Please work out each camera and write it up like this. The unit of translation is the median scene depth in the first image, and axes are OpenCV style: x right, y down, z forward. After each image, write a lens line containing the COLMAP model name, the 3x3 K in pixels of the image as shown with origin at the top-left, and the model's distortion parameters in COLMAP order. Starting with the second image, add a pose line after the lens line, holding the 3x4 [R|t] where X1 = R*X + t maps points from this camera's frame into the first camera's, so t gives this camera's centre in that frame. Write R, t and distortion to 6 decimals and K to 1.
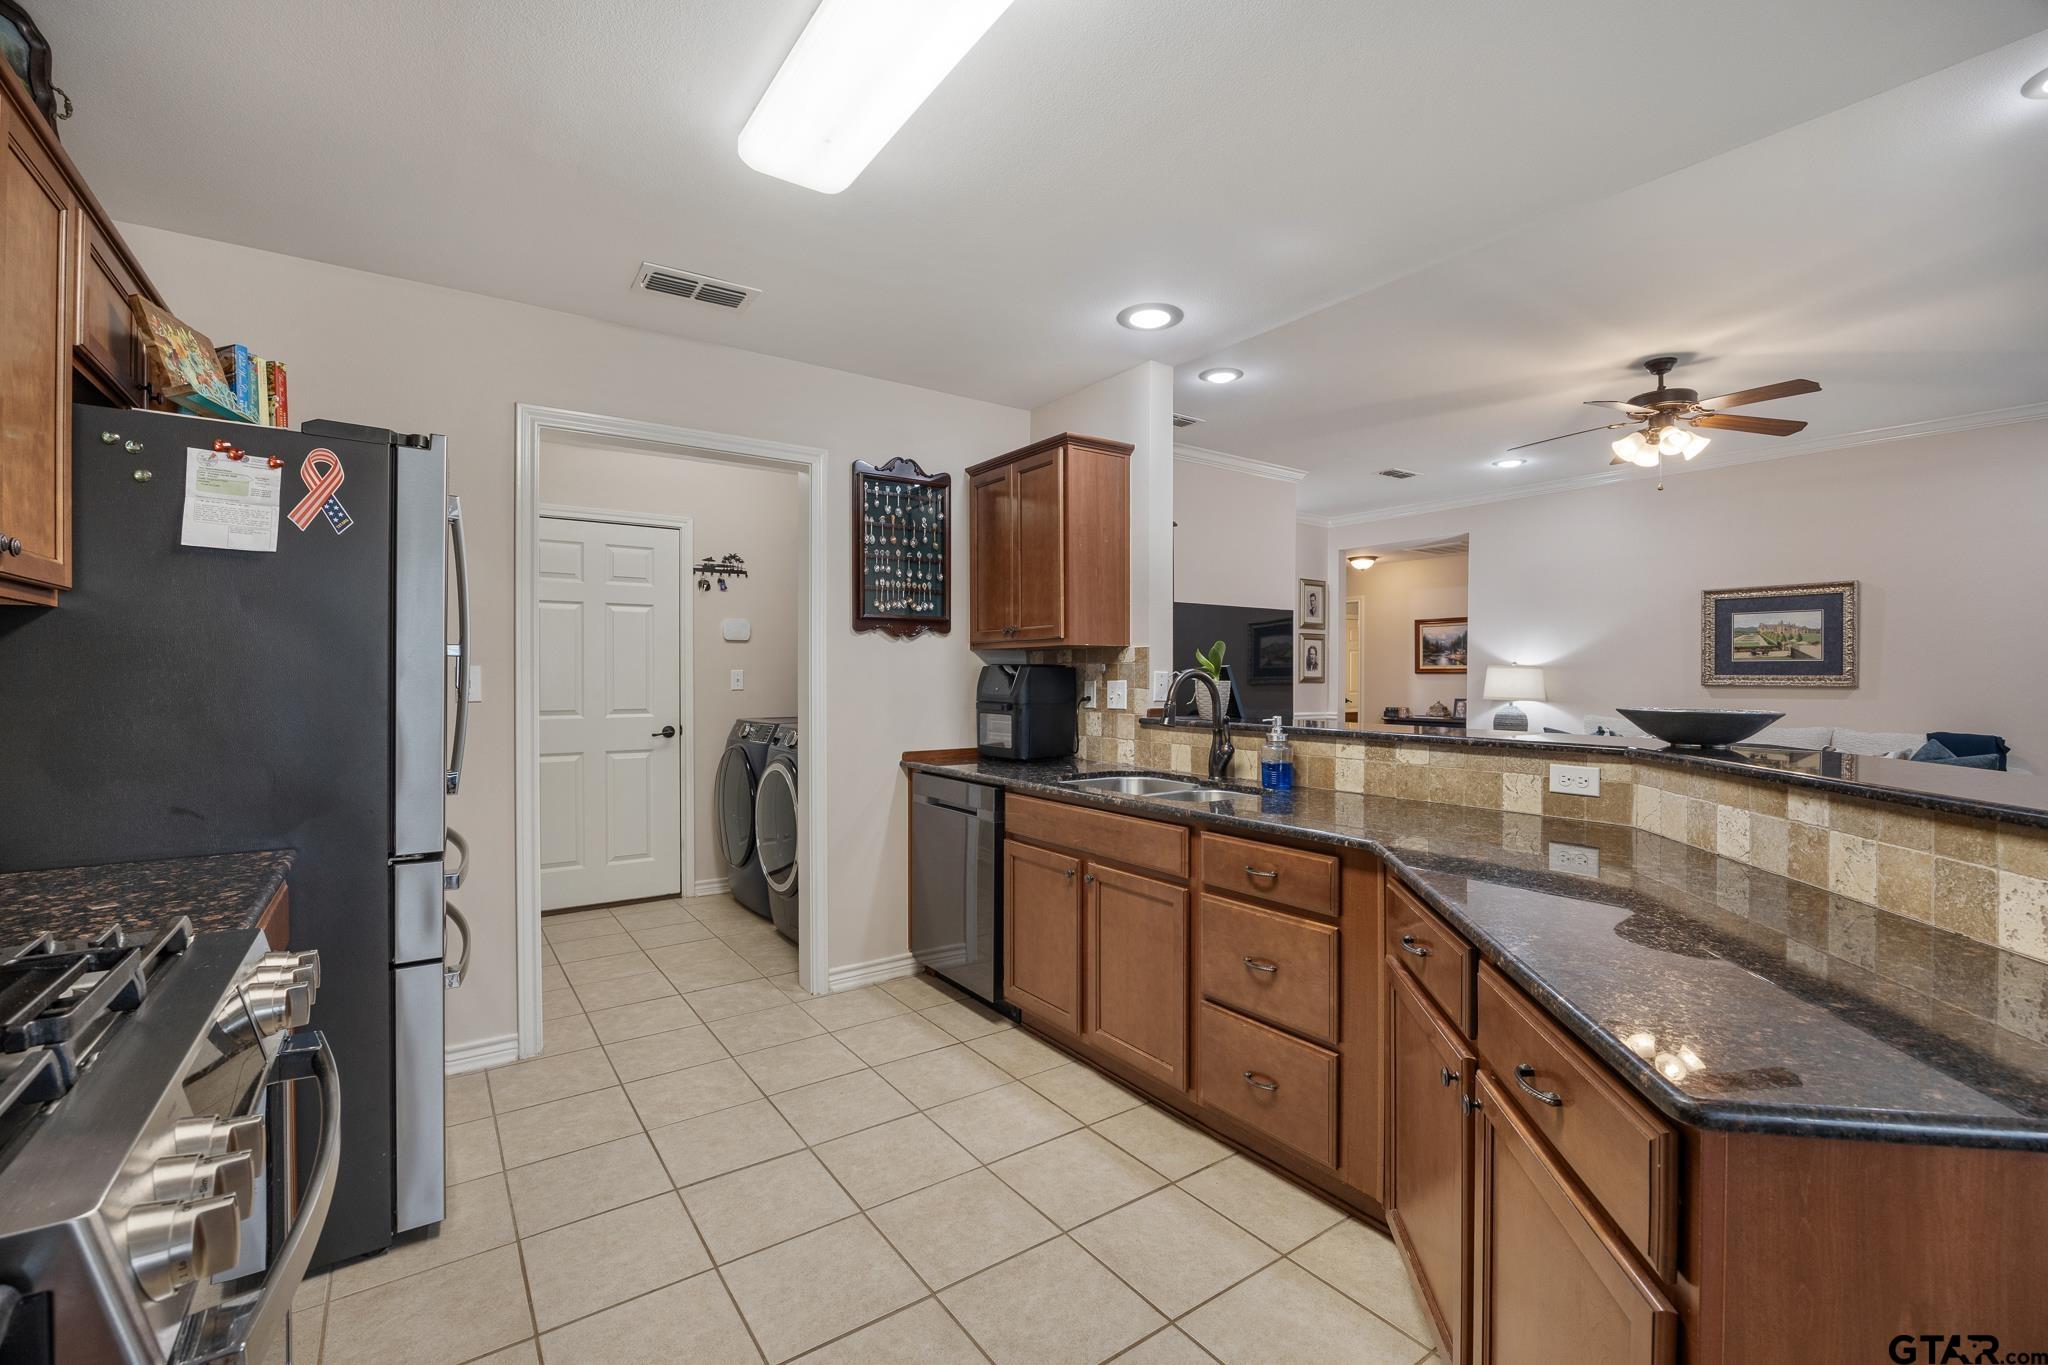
lens RADIAL K [[877.8, 0, 1027.7], [0, 877.8, 682.6], [0, 0, 1]] dist [-0.018686, 0.000770]
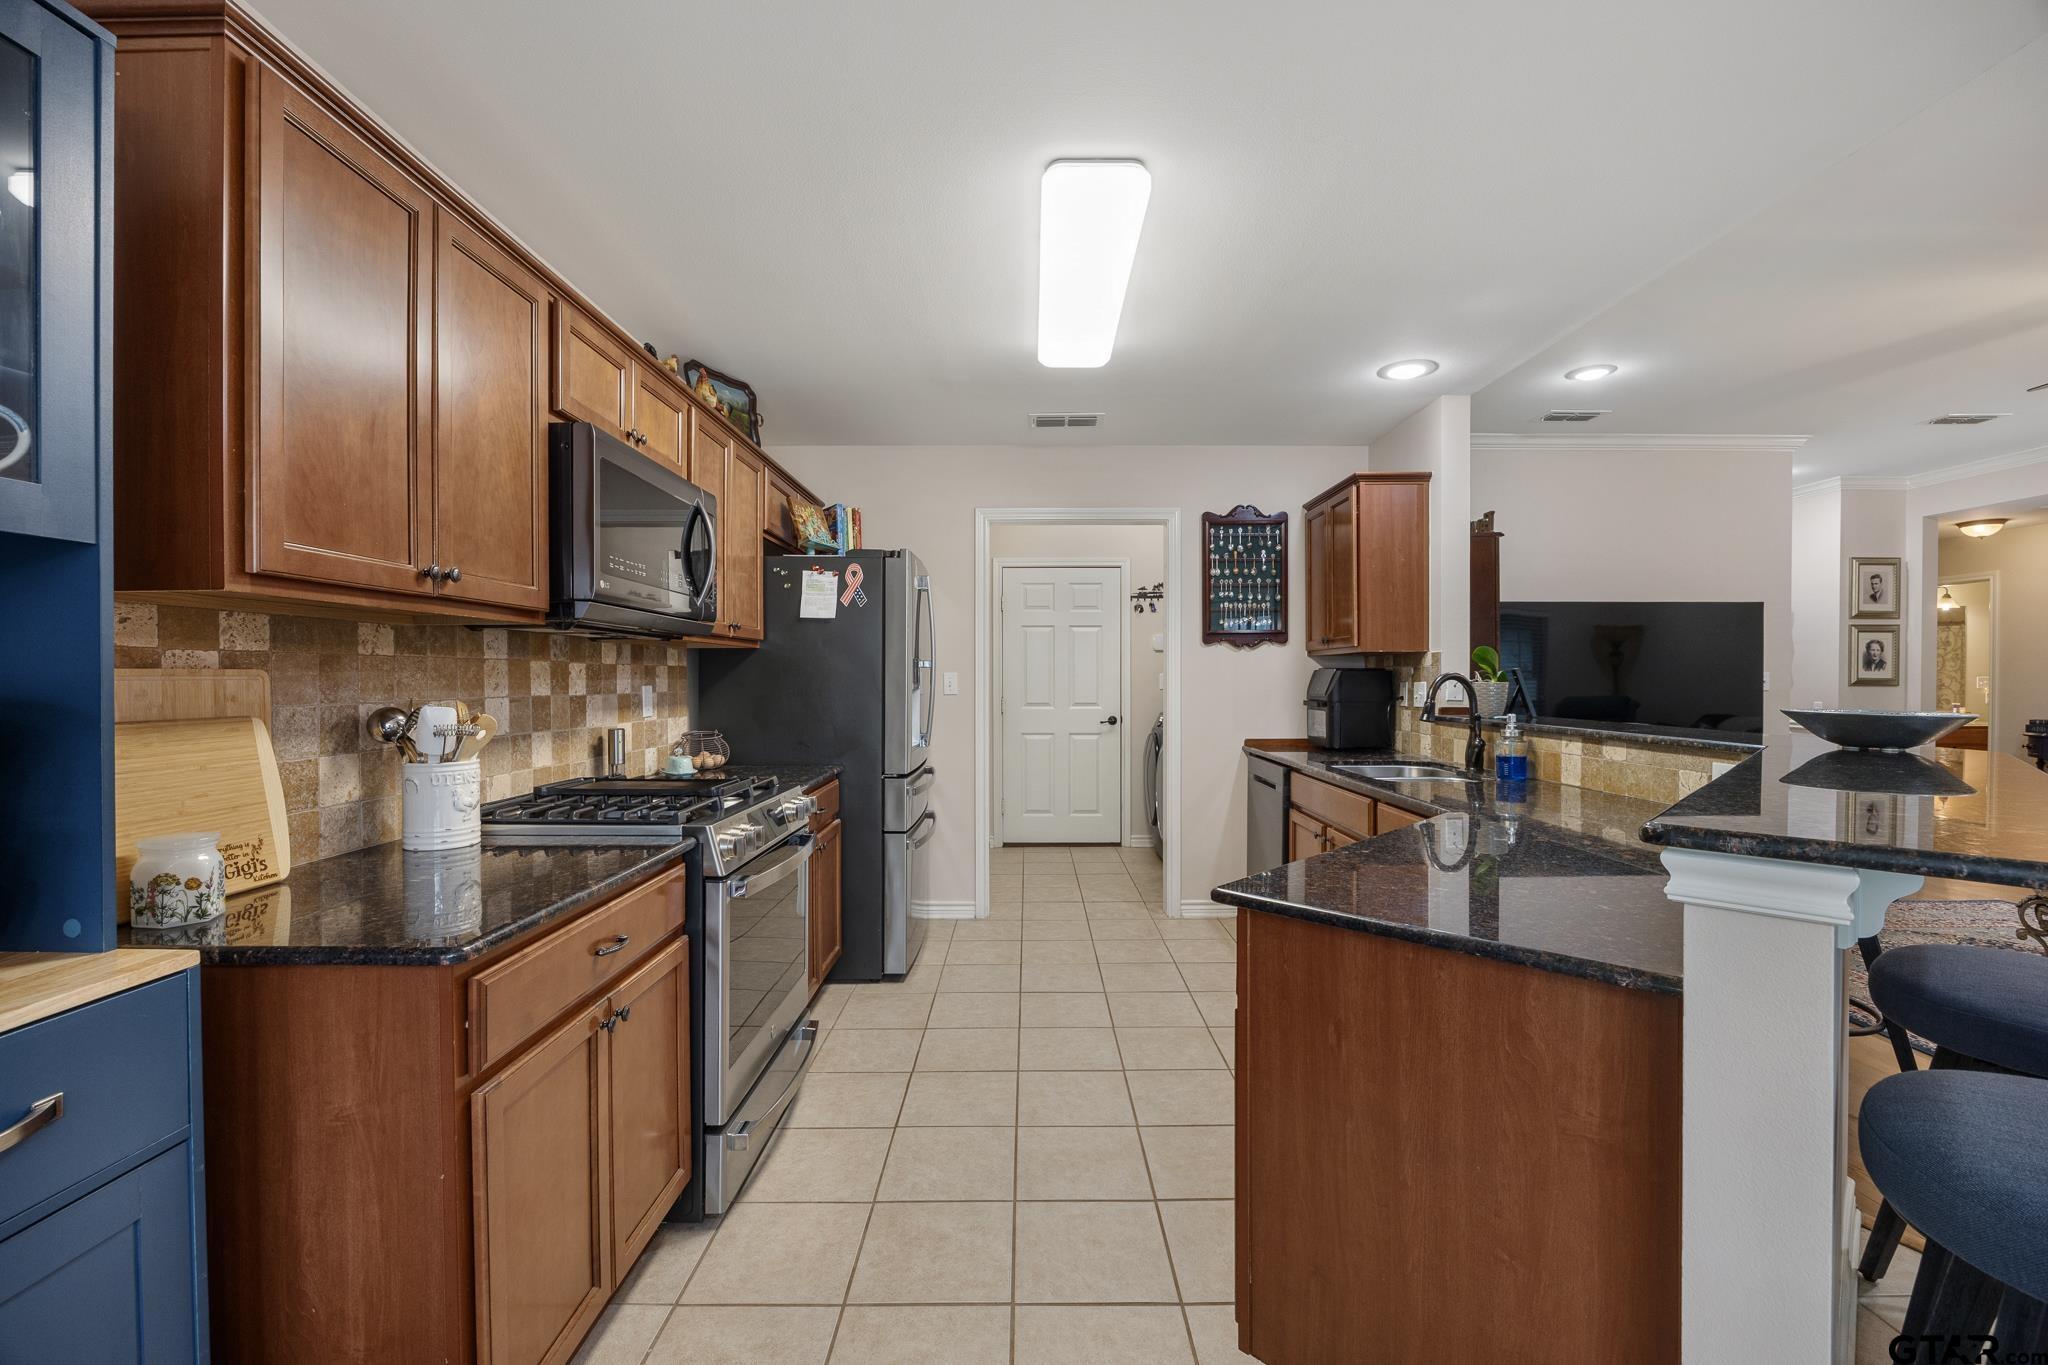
lens RADIAL K [[848.6, 0, 1027.3], [0, 848.6, 686.2], [0, 0, 1]] dist [-0.015153, 0.001508]
pose [[0.816432, 0.003449, -0.577432, 0.303474], [-0.002467, 0.999994, 0.002484, 0.001342], [0.577437, -0.000603, 0.816435, -0.169757]]
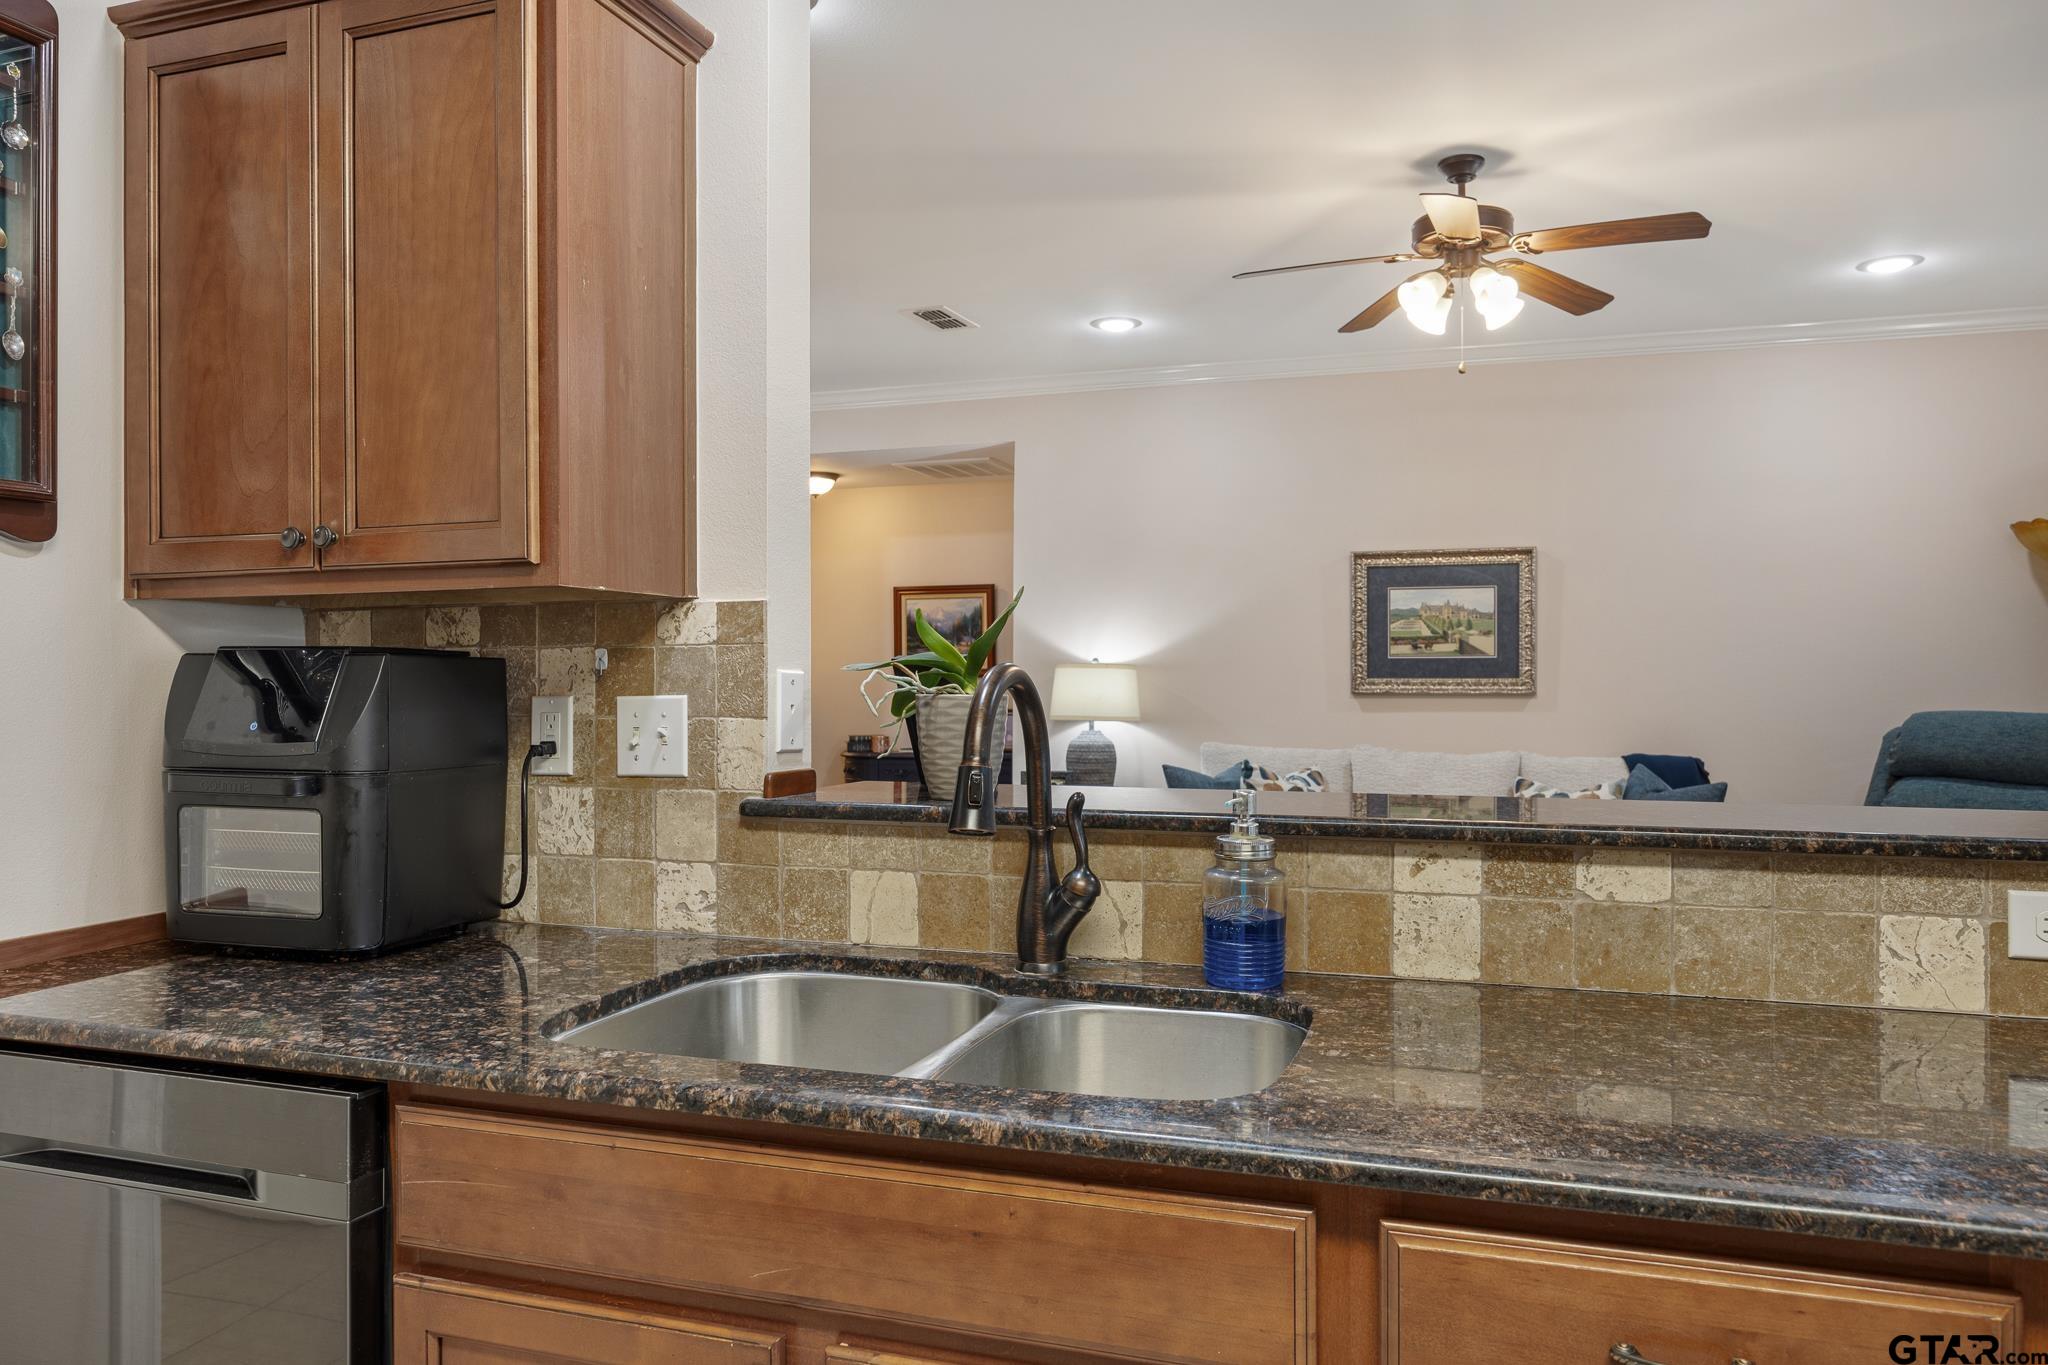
lens RADIAL K [[1400.7, 0, 1029.4], [0, 1400.7, 682.9], [0, 0, 1]] dist [-0.005945, 0.000072]
pose [[0.808835, -0.003539, 0.588025, -0.102255], [0.007451, 0.999963, -0.004231, -0.003853], [-0.587989, 0.007803, 0.808832, 0.436699]]
